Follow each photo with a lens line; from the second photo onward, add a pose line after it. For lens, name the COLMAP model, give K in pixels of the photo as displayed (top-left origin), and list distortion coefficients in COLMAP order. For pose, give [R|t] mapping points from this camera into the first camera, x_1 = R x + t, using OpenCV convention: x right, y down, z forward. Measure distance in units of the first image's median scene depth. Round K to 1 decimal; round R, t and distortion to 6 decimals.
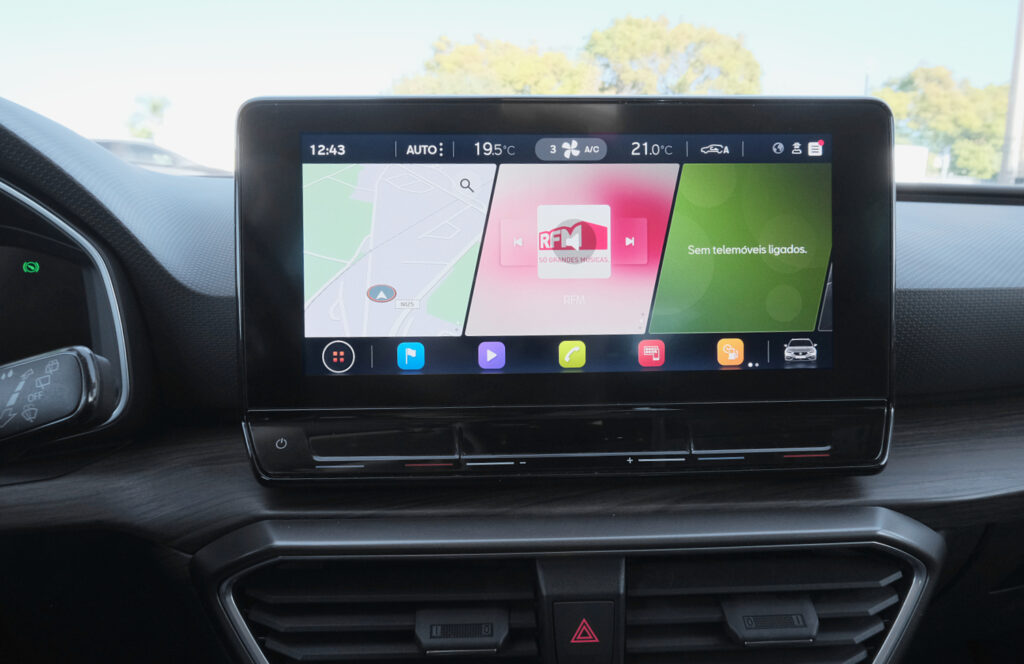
lens RADIAL K [[666.2, 0, 512.0], [0, 666.2, 332.0], [0, 0, 1]] dist [-0.004288, 0.001912]
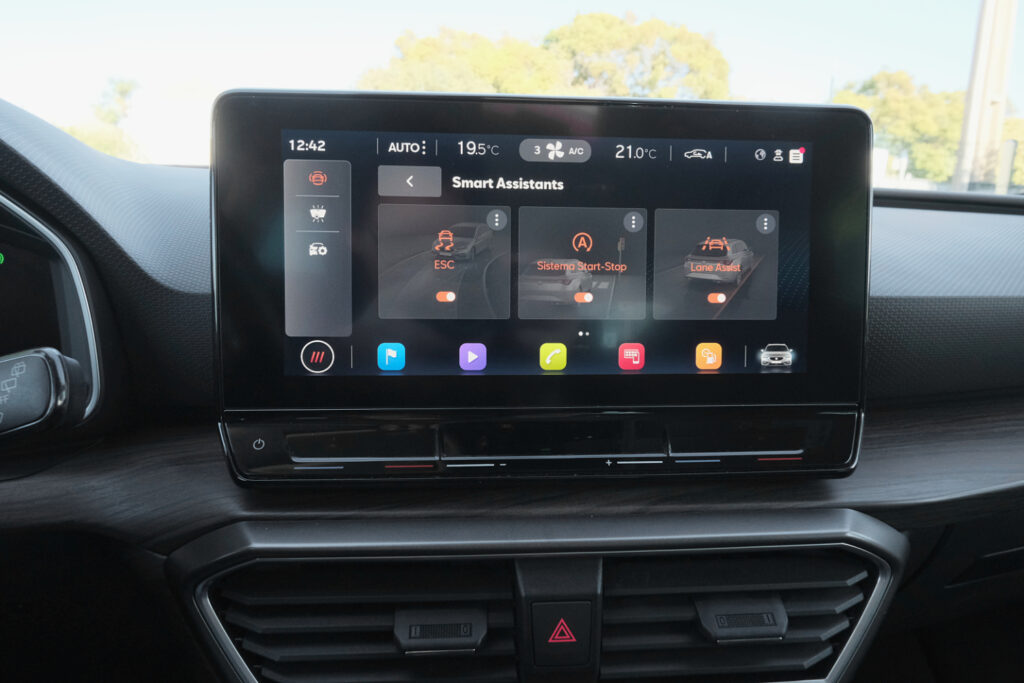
lens RADIAL K [[652.1, 0, 511.0], [0, 652.1, 343.4], [0, 0, 1]] dist [-0.002904, 0.000097]
pose [[0.999004, 0.012663, 0.042795, -0.015436], [-0.014043, 0.999386, 0.032113, -0.017760], [-0.042362, -0.032682, 0.998568, 0.023209]]
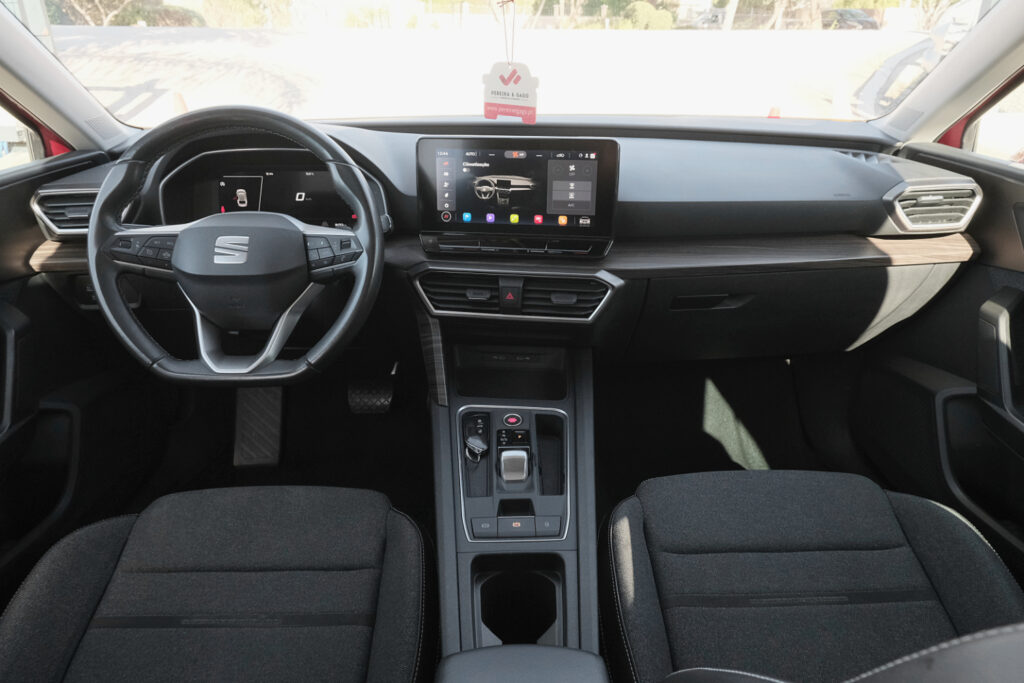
lens RADIAL K [[649.3, 0, 512.0], [0, 649.3, 341.5], [0, 0, 1]] dist [-0.009794, 0.001256]
pose [[0.978461, 0.083679, -0.188712, 0.749594], [-0.026222, 0.957135, 0.288454, -0.317015], [0.204761, -0.277292, 0.938713, -2.228002]]
